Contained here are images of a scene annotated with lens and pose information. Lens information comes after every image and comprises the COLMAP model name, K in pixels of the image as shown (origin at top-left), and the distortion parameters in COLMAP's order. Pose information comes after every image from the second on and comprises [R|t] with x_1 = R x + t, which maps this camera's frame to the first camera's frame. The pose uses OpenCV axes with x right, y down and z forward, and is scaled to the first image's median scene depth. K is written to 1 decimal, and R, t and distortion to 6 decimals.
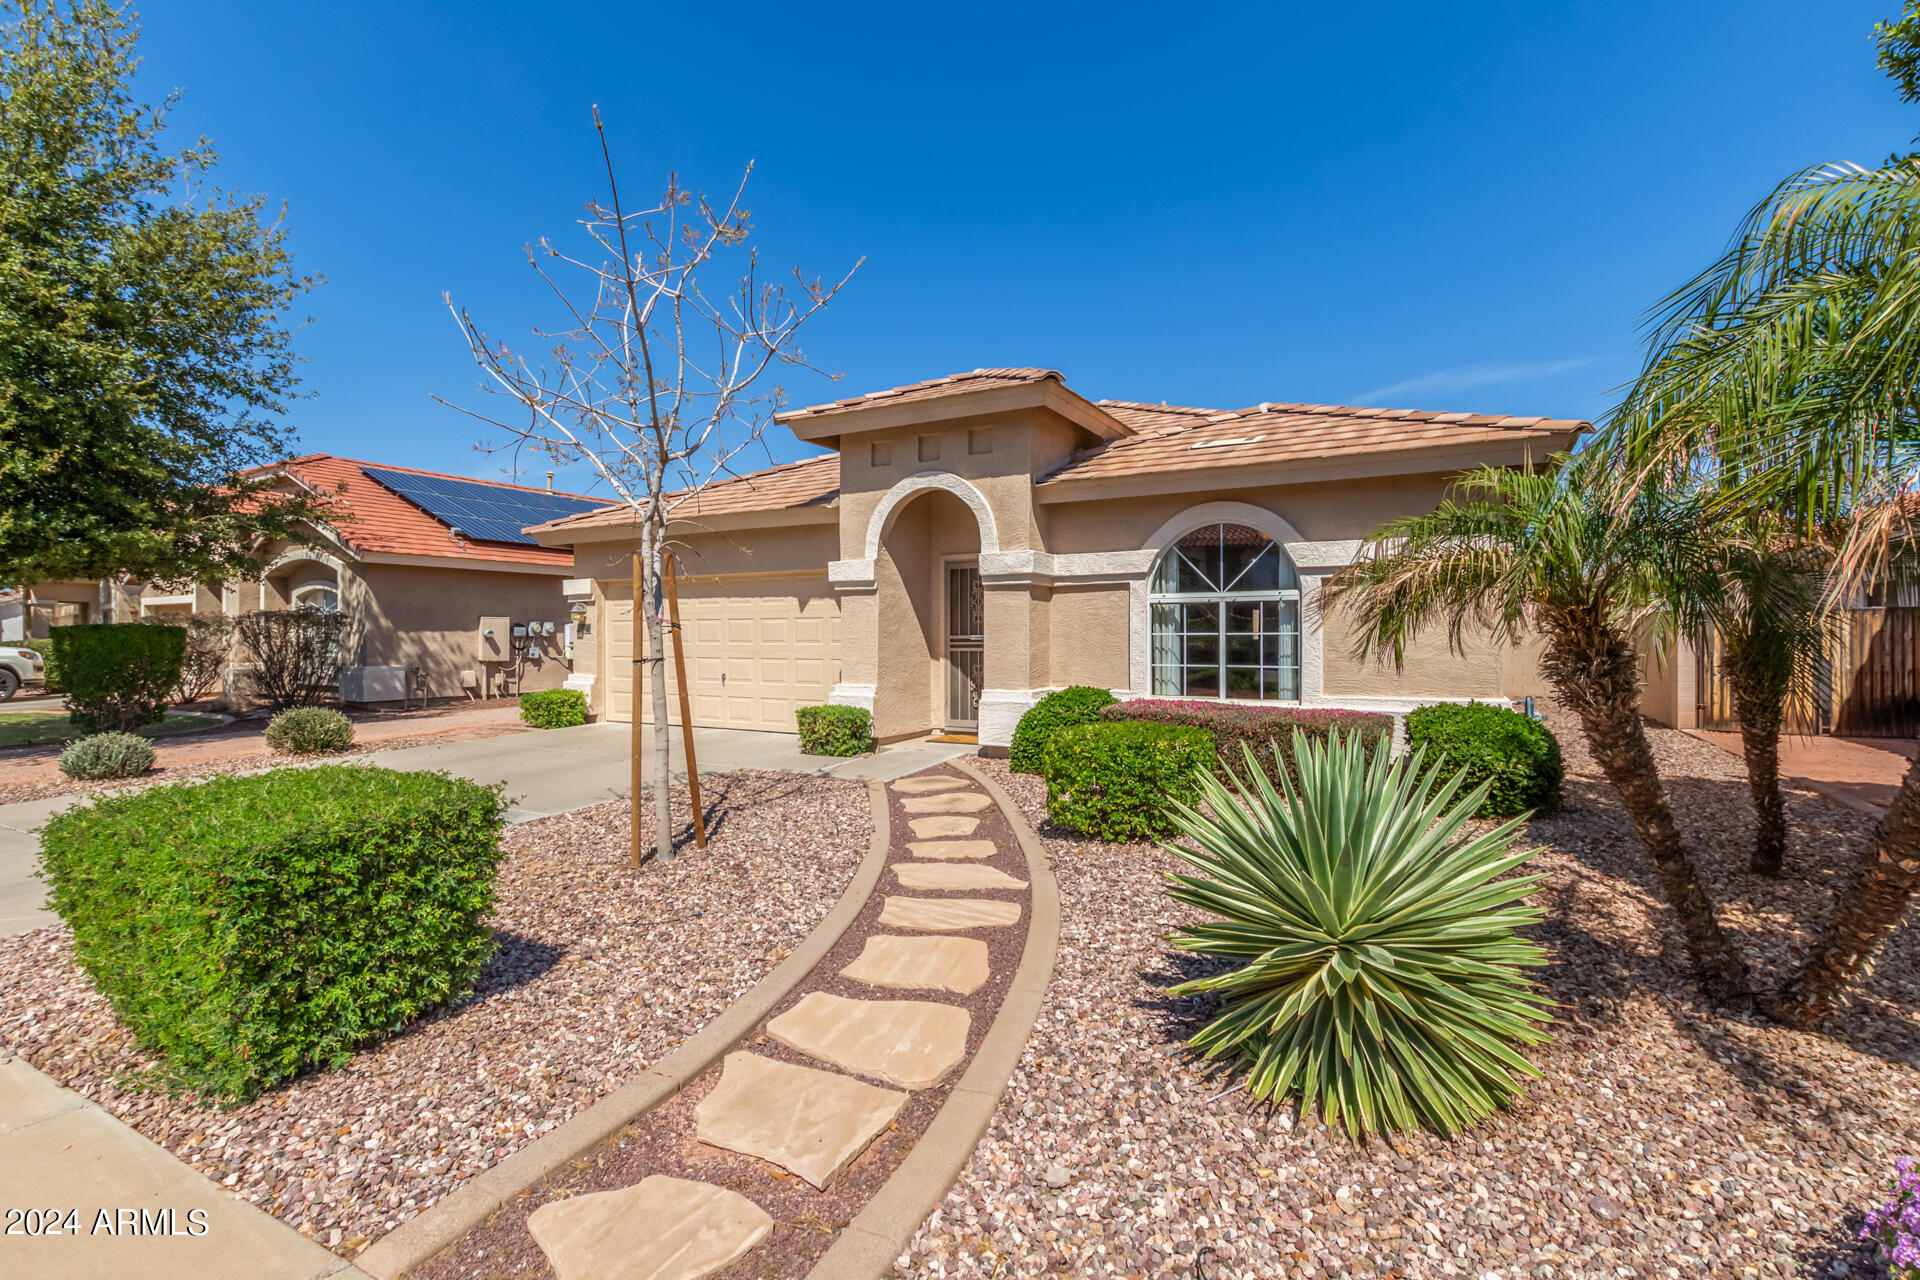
lens RADIAL K [[888.8, 0, 963.1], [0, 888.8, 637.4], [0, 0, 1]] dist [0.002595, -0.000395]
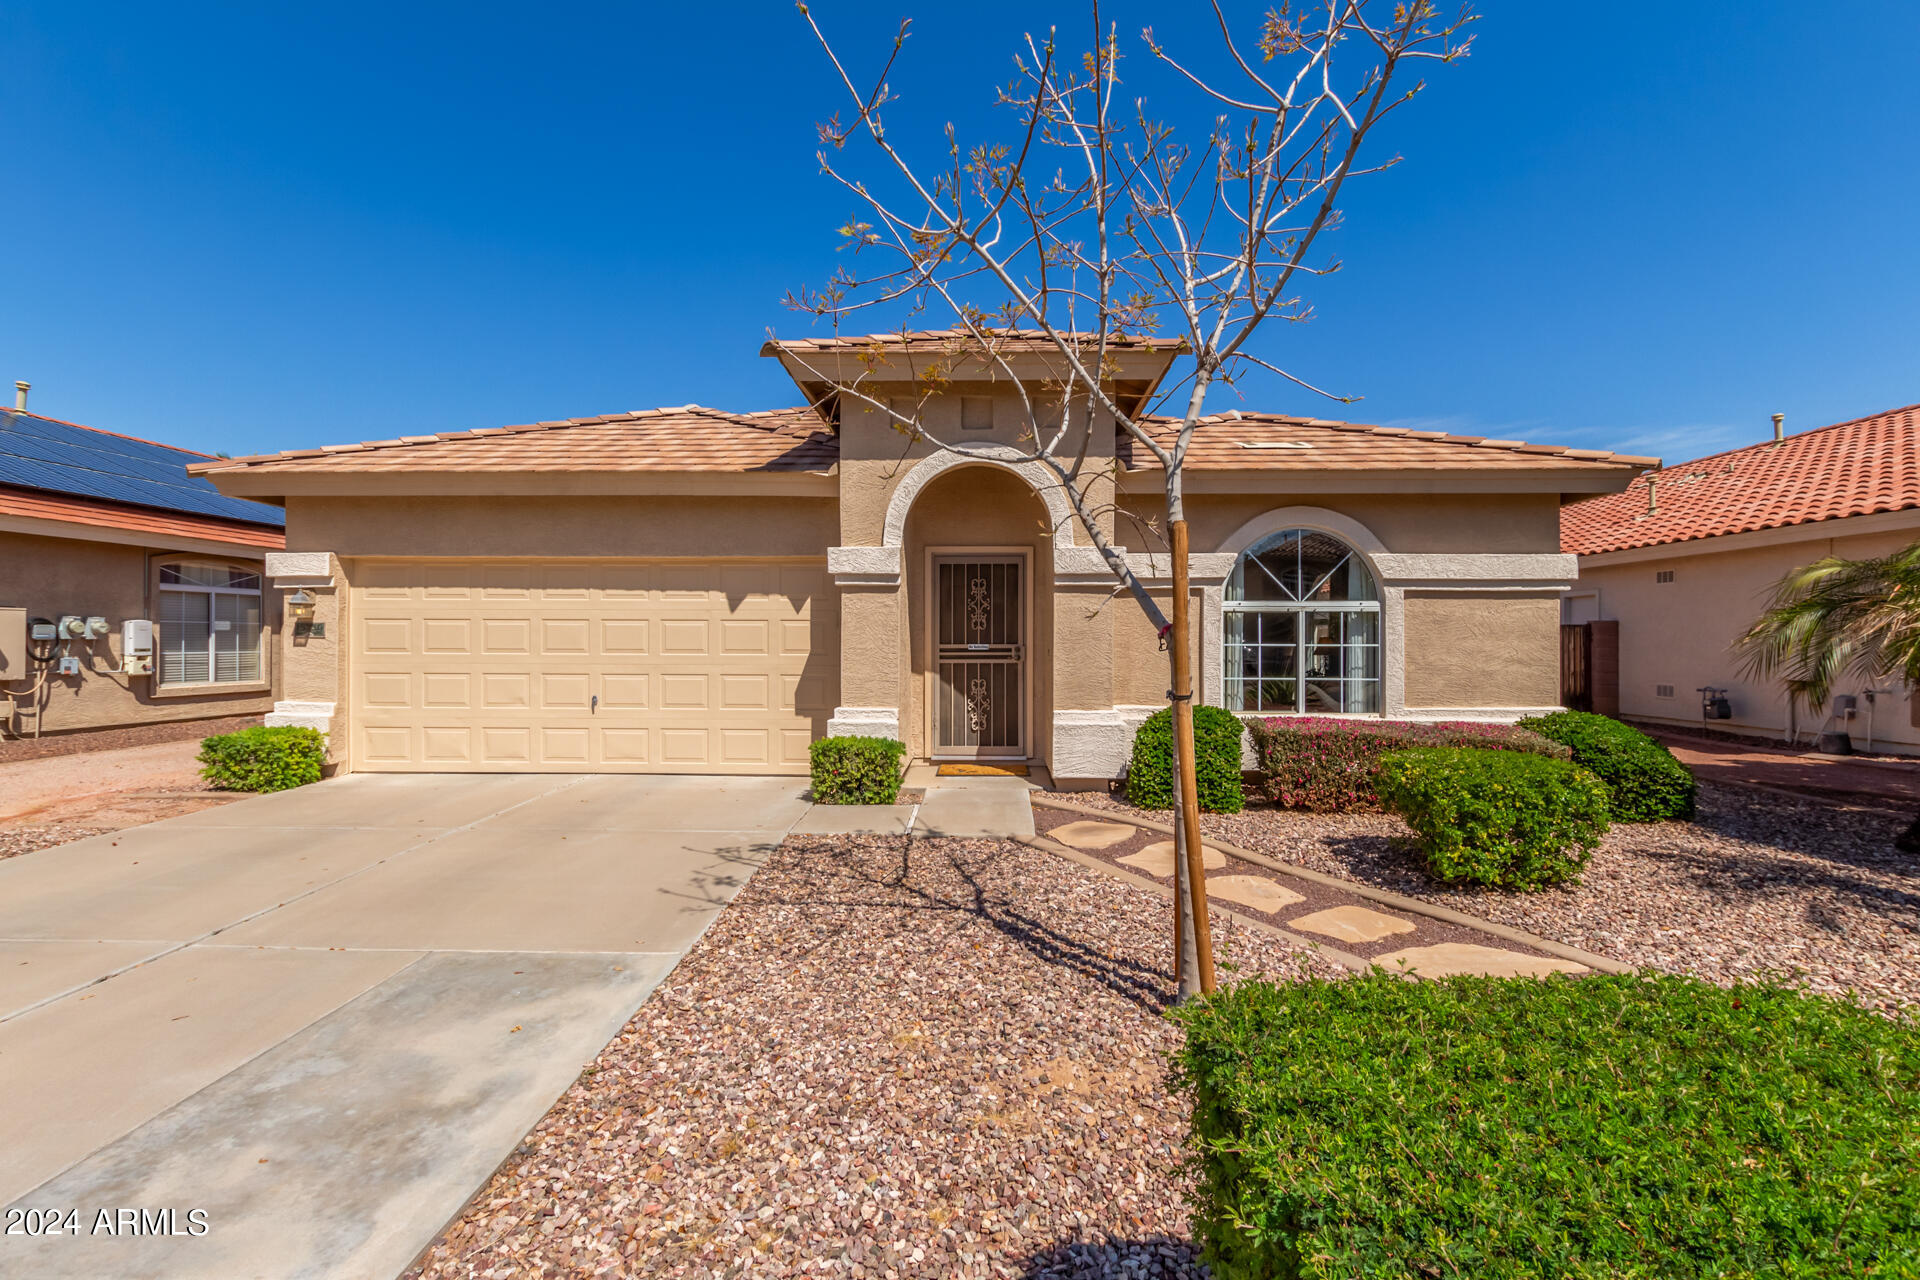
lens RADIAL K [[888.8, 0, 960.4], [0, 888.8, 641.5], [0, 0, 1]] dist [0.002595, -0.000395]
pose [[0.884172, 0.003722, 0.467147, -0.423584], [-0.004731, 0.999988, 0.000987, -0.006373], [-0.467138, -0.003083, 0.884179, 0.290361]]
